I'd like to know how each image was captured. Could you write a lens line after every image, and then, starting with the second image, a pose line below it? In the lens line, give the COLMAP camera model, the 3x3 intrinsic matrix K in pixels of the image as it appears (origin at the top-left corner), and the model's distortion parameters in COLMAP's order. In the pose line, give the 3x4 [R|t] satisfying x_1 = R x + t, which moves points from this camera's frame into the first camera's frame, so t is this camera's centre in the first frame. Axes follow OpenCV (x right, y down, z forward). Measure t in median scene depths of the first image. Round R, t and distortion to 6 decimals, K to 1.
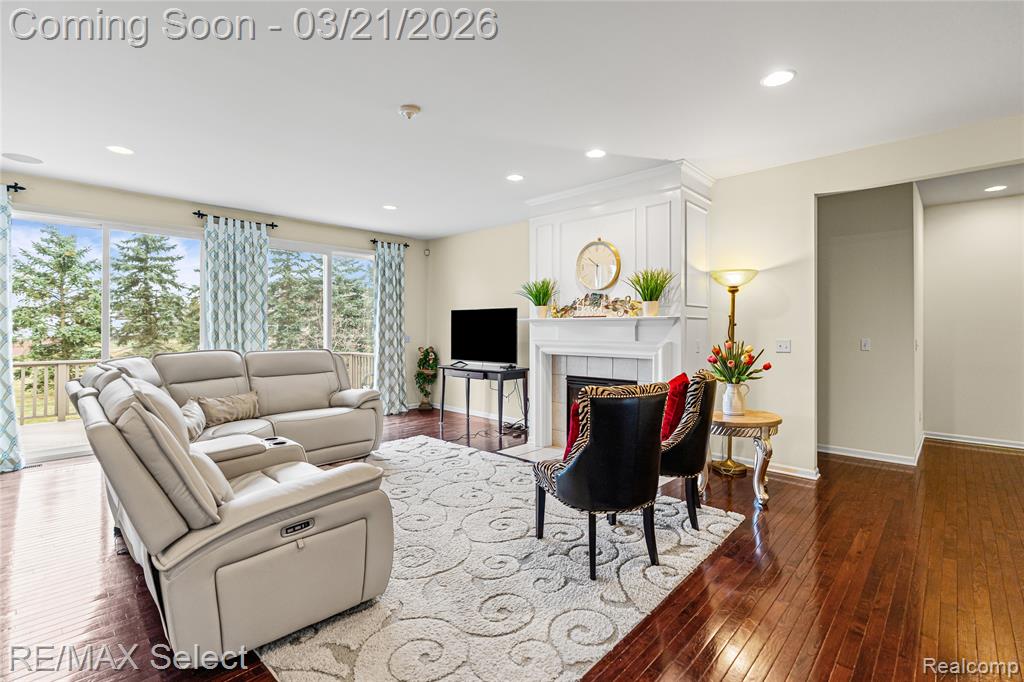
lens RADIAL K [[467.0, 0, 515.0], [0, 467.0, 320.5], [0, 0, 1]] dist [-0.011135, 0.005549]
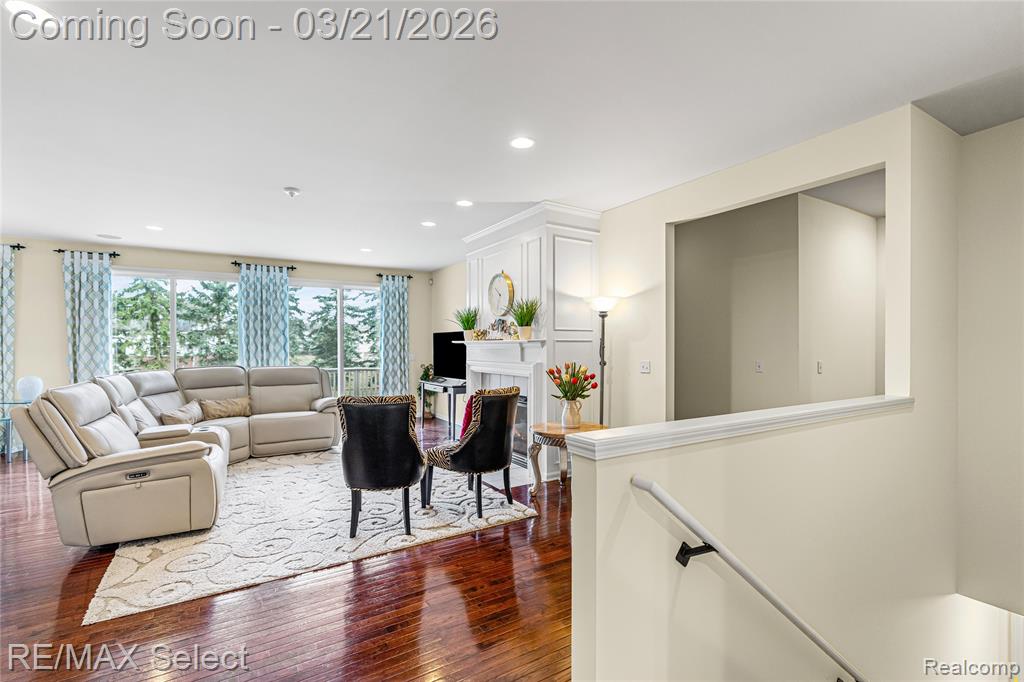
lens RADIAL K [[467.0, 0, 511.6], [0, 467.0, 338.4], [0, 0, 1]] dist [-0.011135, 0.005549]
pose [[0.965392, -0.006014, -0.260732, 0.496297], [0.006939, 0.999972, 0.002627, -0.013592], [0.260709, -0.004345, 0.965408, -0.095952]]
